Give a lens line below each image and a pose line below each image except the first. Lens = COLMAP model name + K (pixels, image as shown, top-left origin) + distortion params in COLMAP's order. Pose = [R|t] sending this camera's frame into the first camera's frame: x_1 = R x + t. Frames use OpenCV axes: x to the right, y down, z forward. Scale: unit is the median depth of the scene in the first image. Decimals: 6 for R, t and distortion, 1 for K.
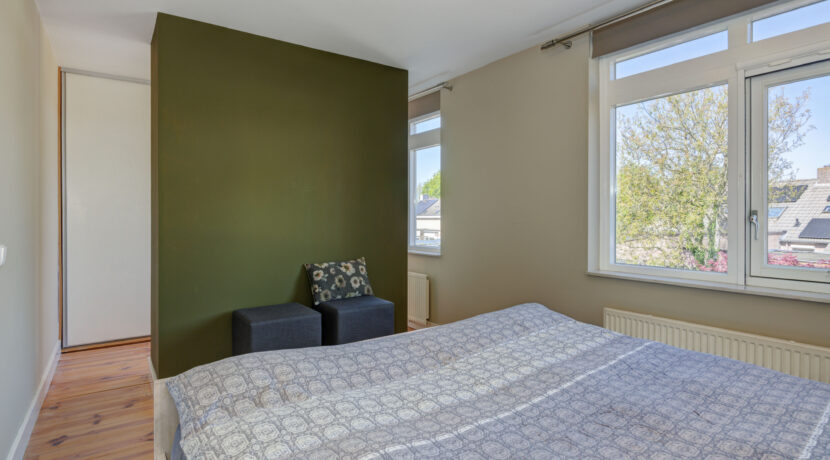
lens RADIAL K [[425.1, 0, 415.9], [0, 425.1, 221.3], [0, 0, 1]] dist [0.000246, -0.000272]
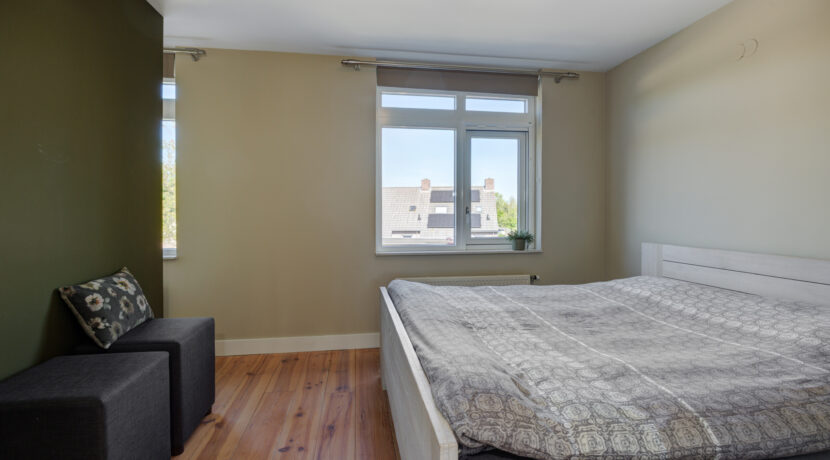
lens RADIAL K [[415.2, 0, 385.6], [0, 415.2, 213.5], [0, 0, 1]] dist [-0.023693, 0.000458]
pose [[0.450495, -0.003171, 0.892773, -0.575064], [-0.000434, 0.999993, 0.003770, -0.005057], [-0.892779, -0.002086, 0.450491, 0.352250]]
